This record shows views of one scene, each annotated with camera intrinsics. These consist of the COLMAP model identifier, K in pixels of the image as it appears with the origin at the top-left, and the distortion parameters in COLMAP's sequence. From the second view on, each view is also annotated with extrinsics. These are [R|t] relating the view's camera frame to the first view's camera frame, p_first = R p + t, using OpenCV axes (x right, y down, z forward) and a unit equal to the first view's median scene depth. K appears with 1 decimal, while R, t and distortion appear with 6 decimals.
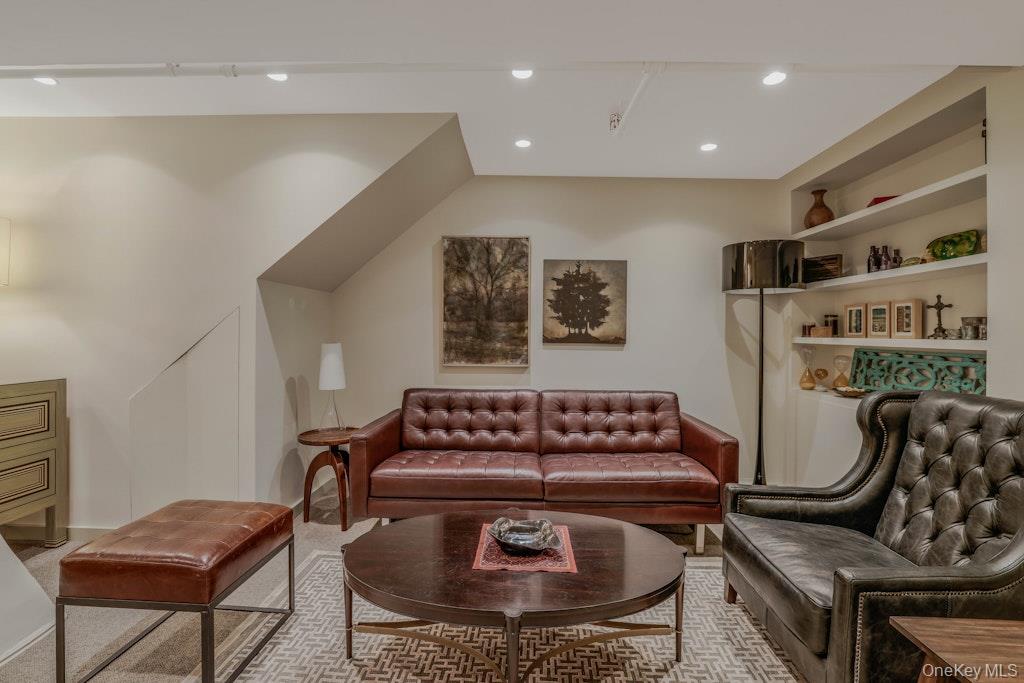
lens RADIAL K [[452.3, 0, 510.0], [0, 452.3, 333.1], [0, 0, 1]] dist [-0.040859, 0.007807]
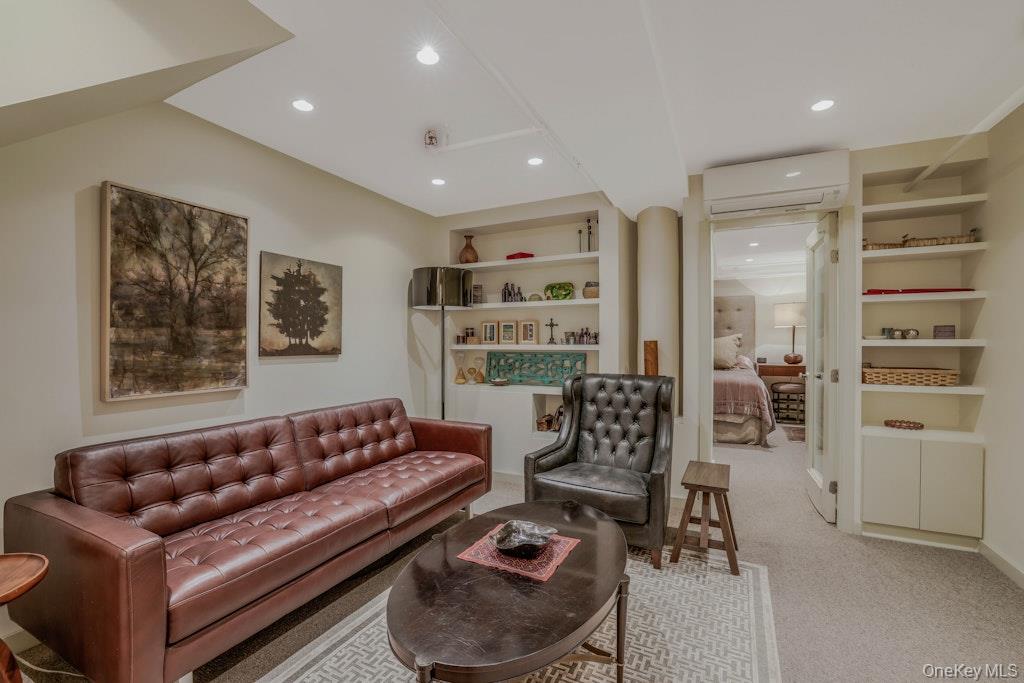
lens RADIAL K [[452.3, 0, 489.1], [0, 452.3, 348.3], [0, 0, 1]] dist [-0.040859, 0.007807]
pose [[0.434545, -0.021558, 0.900392, -0.460993], [0.006689, 0.999763, 0.020709, -0.006568], [-0.900625, -0.002976, 0.434586, 0.306220]]
